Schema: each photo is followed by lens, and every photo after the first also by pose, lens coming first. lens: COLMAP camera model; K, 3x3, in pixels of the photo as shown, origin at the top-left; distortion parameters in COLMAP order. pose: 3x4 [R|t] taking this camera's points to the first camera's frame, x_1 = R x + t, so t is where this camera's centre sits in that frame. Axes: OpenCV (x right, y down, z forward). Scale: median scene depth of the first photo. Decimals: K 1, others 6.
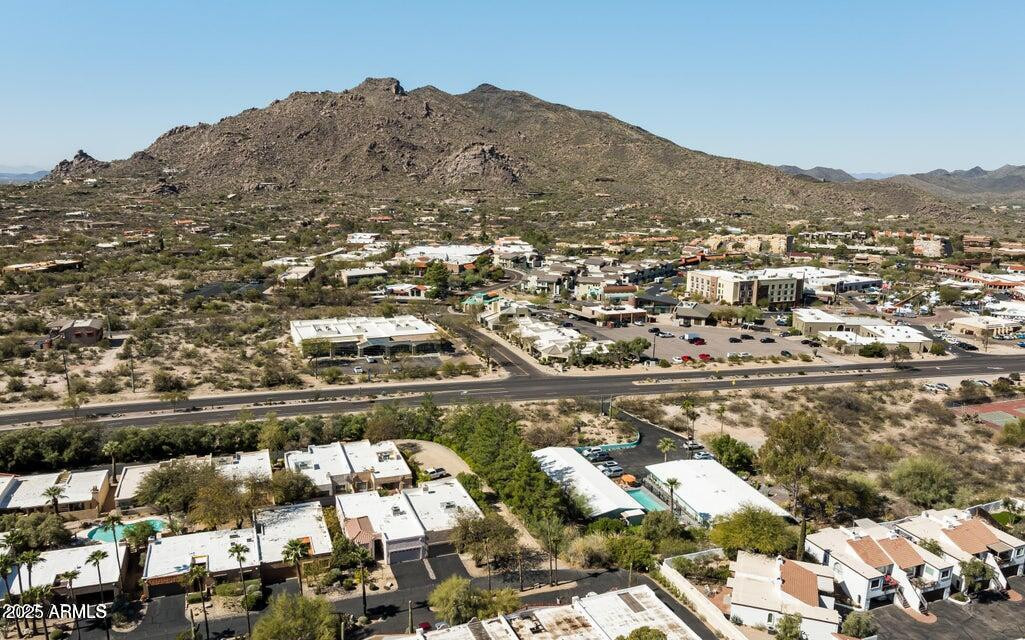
lens RADIAL K [[688.4, 0, 512.5], [0, 688.4, 320.0], [0, 0, 1]] dist [-0.030264, -0.002997]
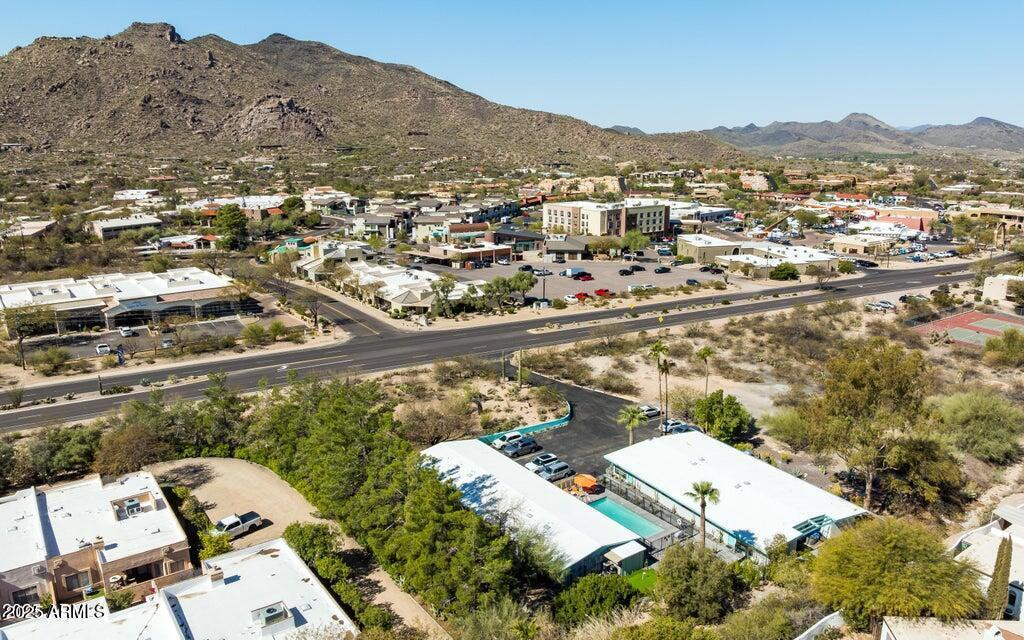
lens RADIAL K [[687.7, 0, 512.0], [0, 687.7, 320.0], [0, 0, 1]] dist [-0.030264, -0.002997]
pose [[0.963050, -0.081587, 0.256668, -0.020249], [0.069126, 0.995966, 0.057218, 0.032005], [-0.260301, -0.037361, 0.964804, 0.269669]]
